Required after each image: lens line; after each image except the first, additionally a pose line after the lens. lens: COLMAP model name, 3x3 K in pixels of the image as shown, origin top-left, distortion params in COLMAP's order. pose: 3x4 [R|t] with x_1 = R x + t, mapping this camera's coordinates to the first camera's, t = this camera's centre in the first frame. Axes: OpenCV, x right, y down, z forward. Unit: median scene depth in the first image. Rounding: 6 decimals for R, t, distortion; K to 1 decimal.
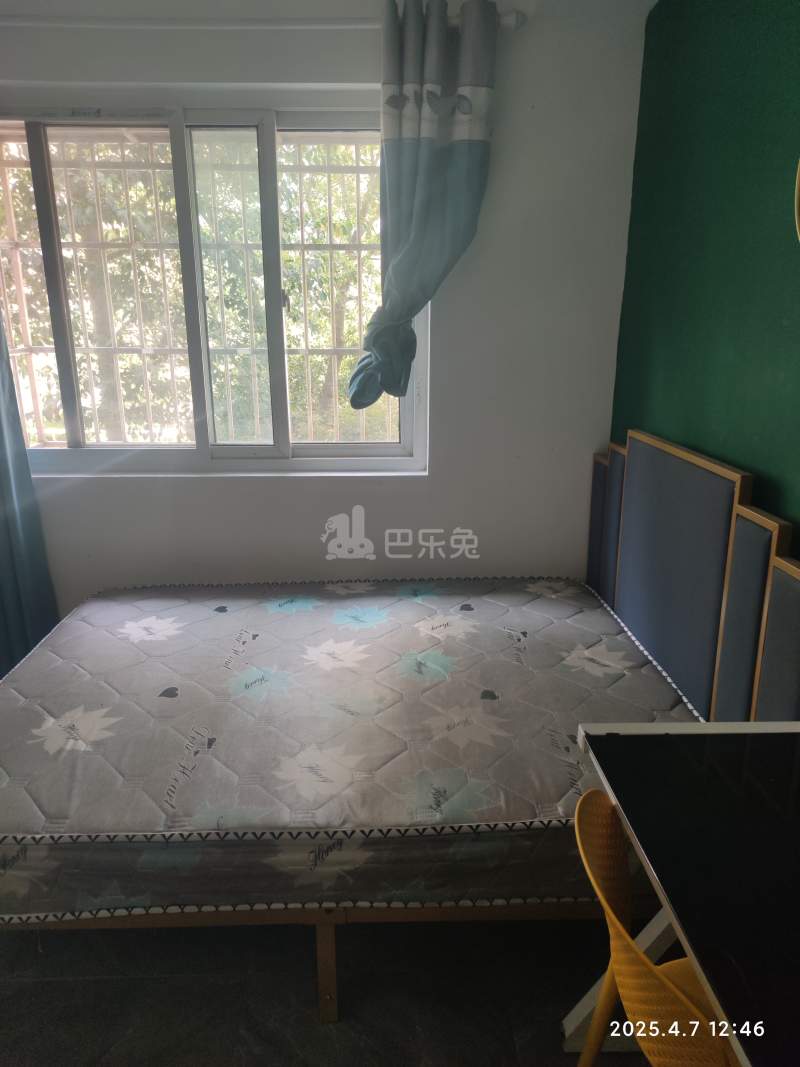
lens RADIAL K [[751.2, 0, 390.9], [0, 751.2, 546.0], [0, 0, 1]] dist [0.068643, -0.067146]
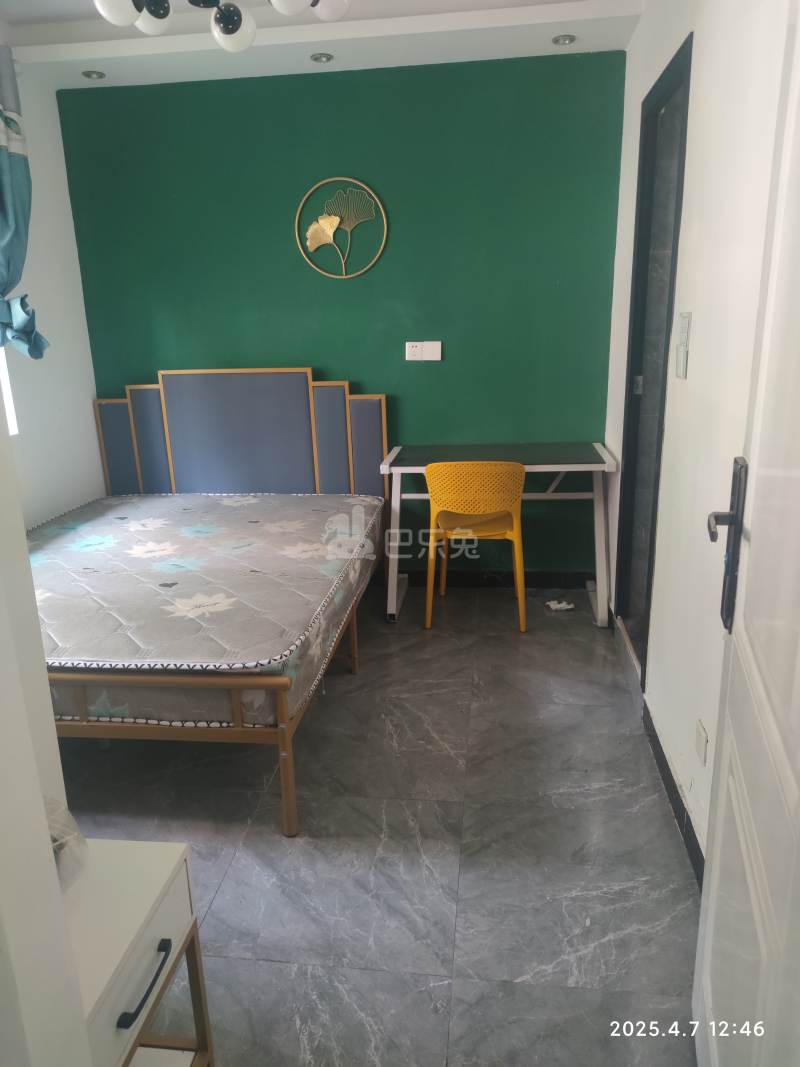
lens RADIAL K [[751.2, 0, 397.2], [0, 751.2, 531.5], [0, 0, 1]] dist [0.068643, -0.067146]
pose [[0.147755, -0.265702, 0.952665, -1.142293], [0.310520, 0.926993, 0.210381, -0.025609], [-0.939013, 0.264737, 0.219473, 0.288336]]
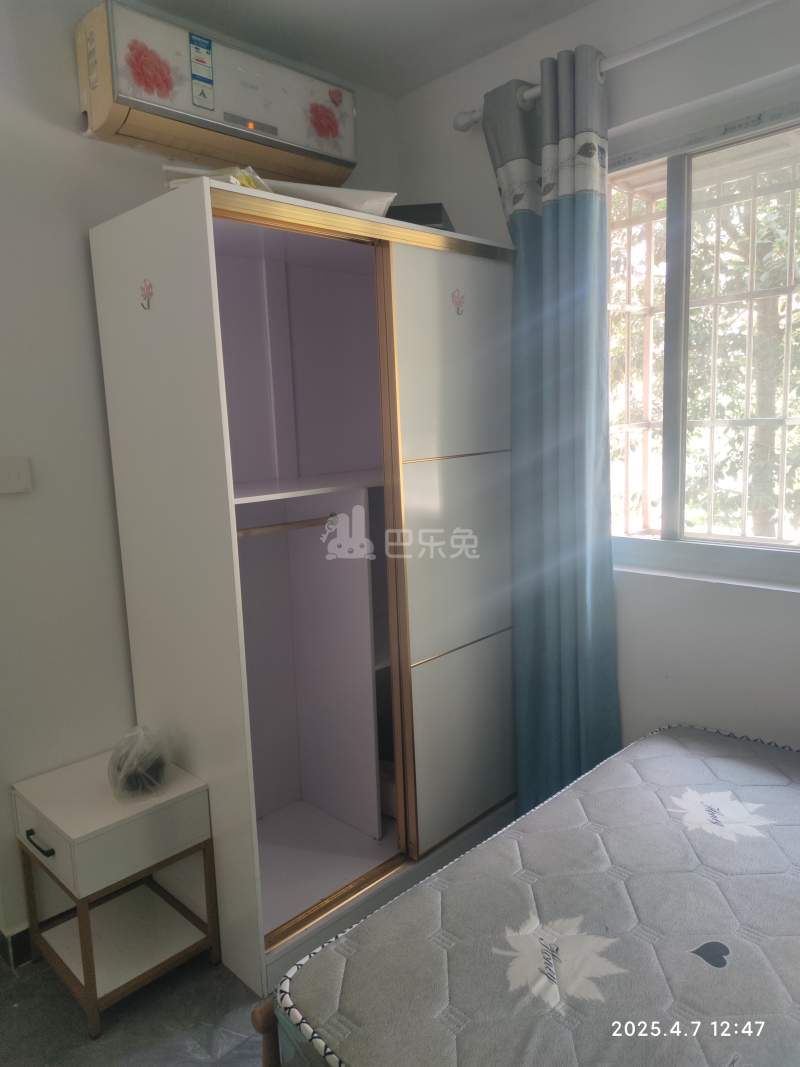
lens RADIAL K [[751.2, 0, 394.2], [0, 751.2, 538.8], [0, 0, 1]] dist [0.068643, -0.067146]
pose [[0.685855, 0.085321, -0.722720, -0.041980], [-0.169734, 0.984469, -0.044855, -0.052783], [0.707668, 0.153434, 0.689684, 0.278250]]
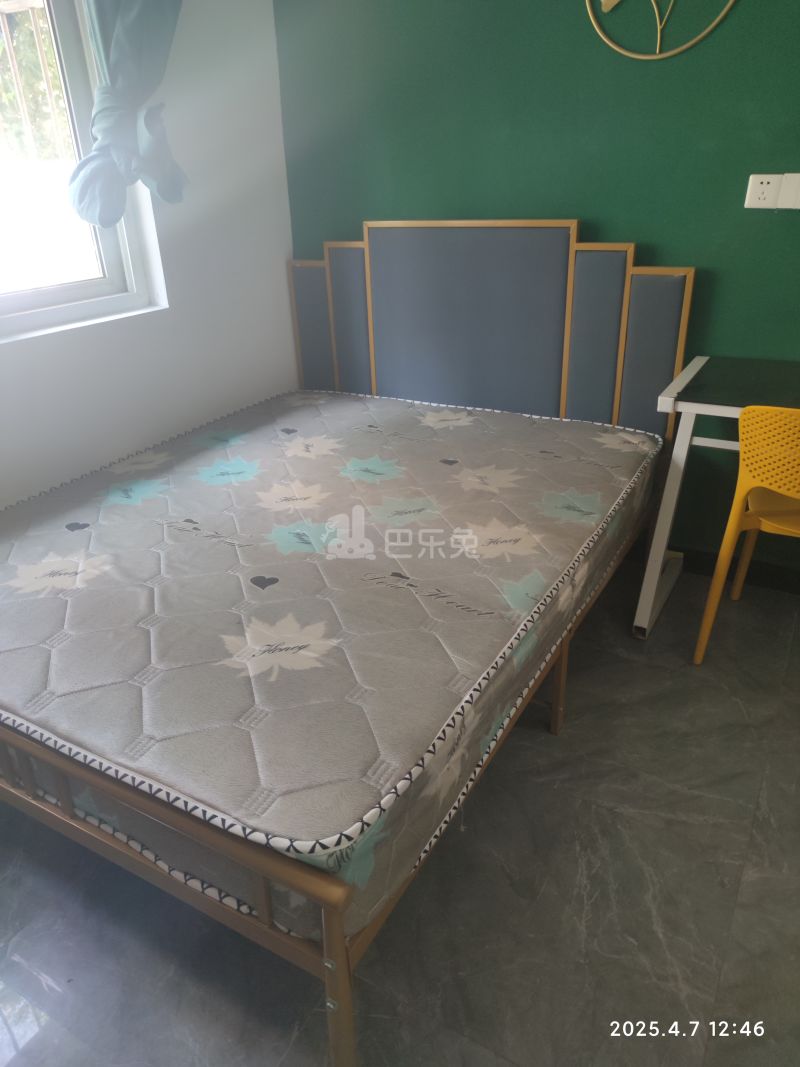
lens RADIAL K [[751.2, 0, 388.5], [0, 751.2, 533.5], [0, 0, 1]] dist [0.068643, -0.067146]
pose [[0.528707, -0.382548, 0.757711, -0.661191], [0.277188, 0.921554, 0.271854, -0.027208], [-0.802269, 0.066297, 0.593269, 0.341243]]
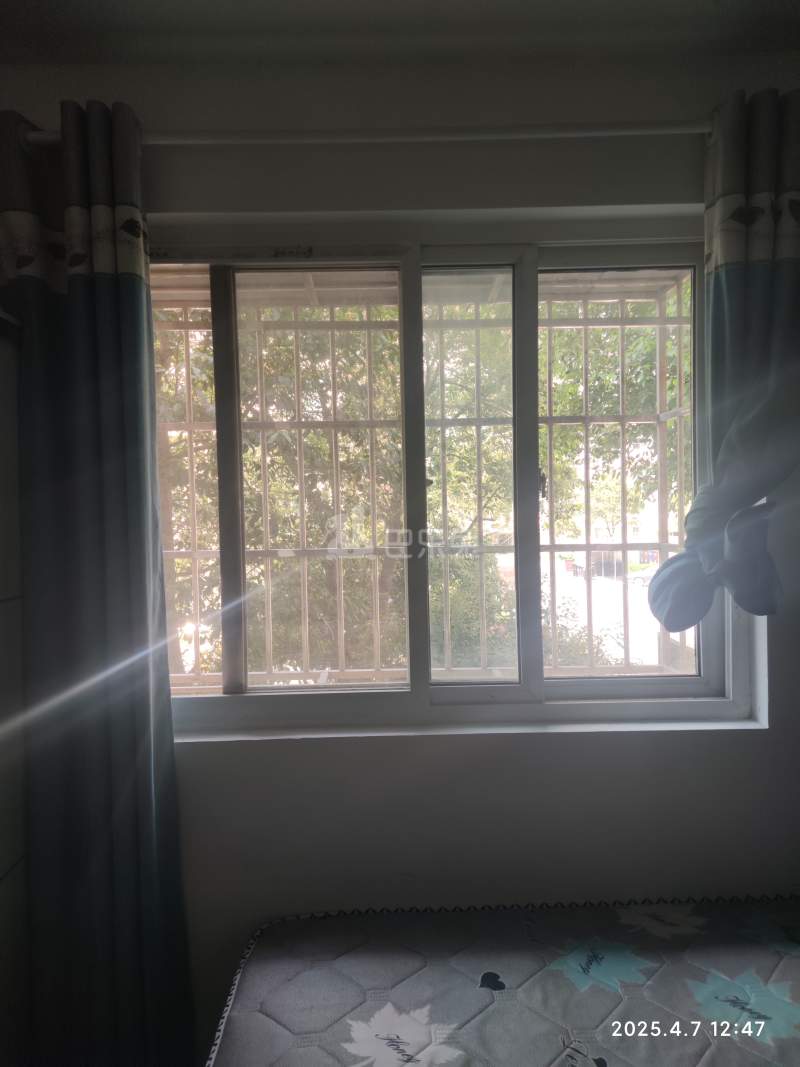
lens RADIAL K [[751.2, 0, 389.3], [0, 751.2, 542.1], [0, 0, 1]] dist [0.068643, -0.067146]
pose [[0.999813, -0.016841, -0.009488, -0.310489], [0.013897, 0.967437, -0.252732, -0.103133], [0.013435, 0.252553, 0.967490, 0.360600]]
